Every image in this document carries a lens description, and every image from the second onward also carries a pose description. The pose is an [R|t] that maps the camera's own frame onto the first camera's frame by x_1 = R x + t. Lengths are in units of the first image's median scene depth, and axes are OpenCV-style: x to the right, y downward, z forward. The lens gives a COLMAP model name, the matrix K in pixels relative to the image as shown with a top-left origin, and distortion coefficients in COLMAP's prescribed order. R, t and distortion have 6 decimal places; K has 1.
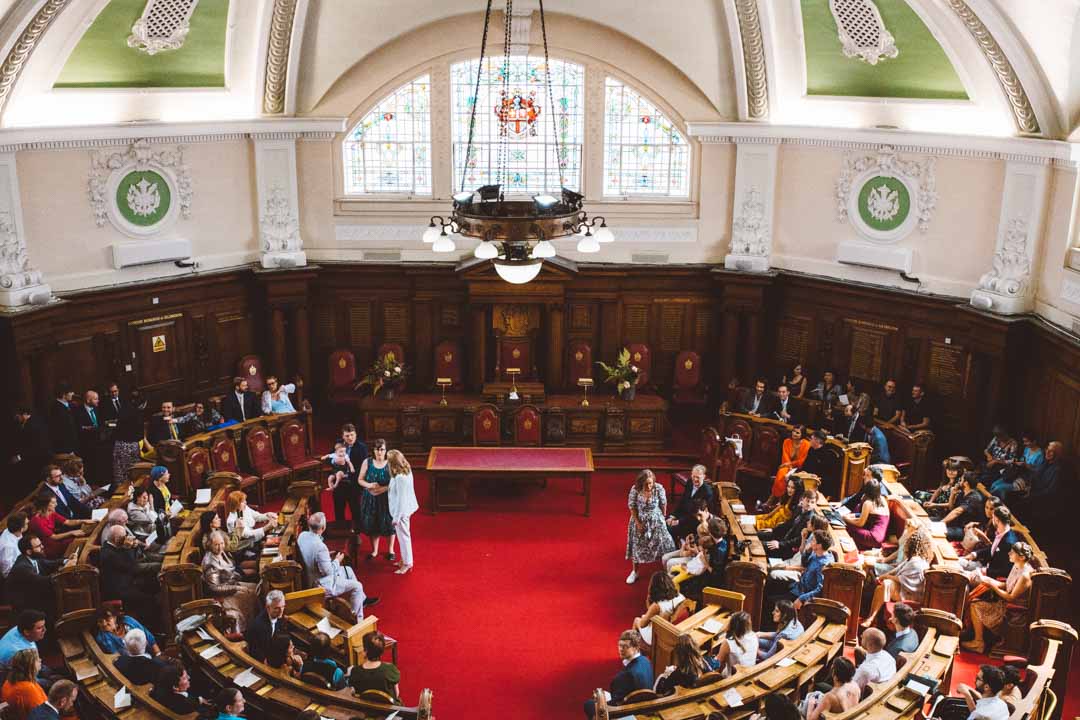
lens RADIAL K [[1093.6, 0, 539.5], [0, 1093.6, 337.2], [0, 0, 1]] dist [-0.007545, 0.021865]
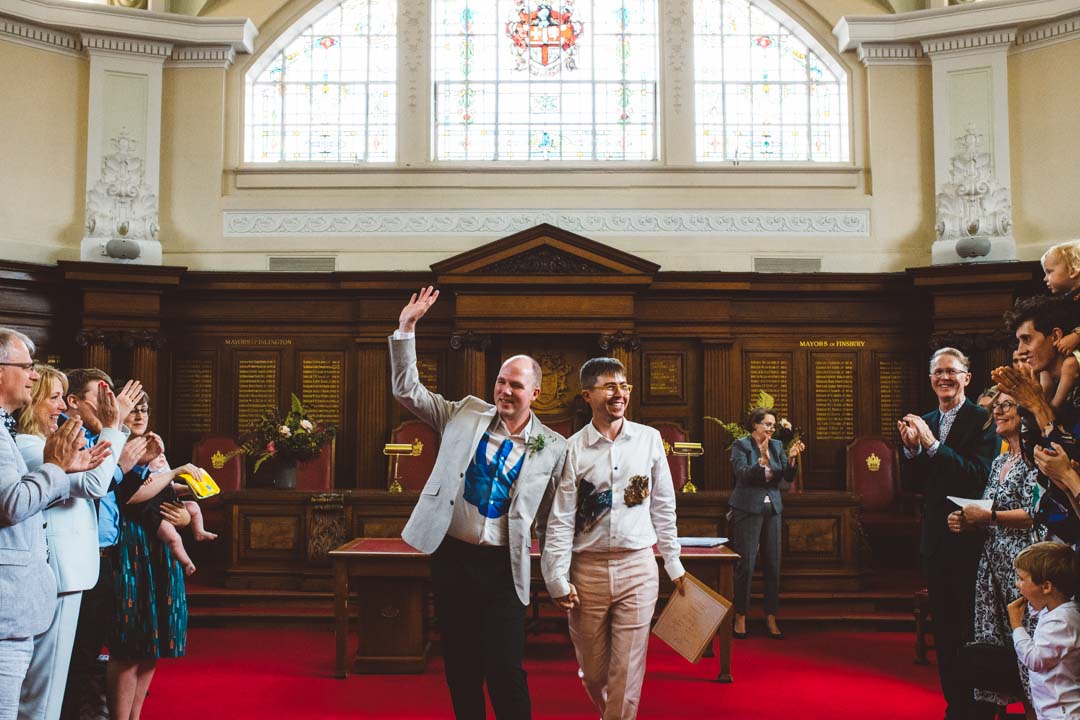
lens RADIAL K [[1068.9, 0, 518.6], [0, 1068.9, 383.3], [0, 0, 1]] dist [-0.000460, -0.013478]
pose [[0.999214, -0.010535, -0.038214, -0.014057], [-0.002973, 0.941407, -0.337259, 0.167512], [0.039528, 0.337107, 0.940636, 0.516638]]
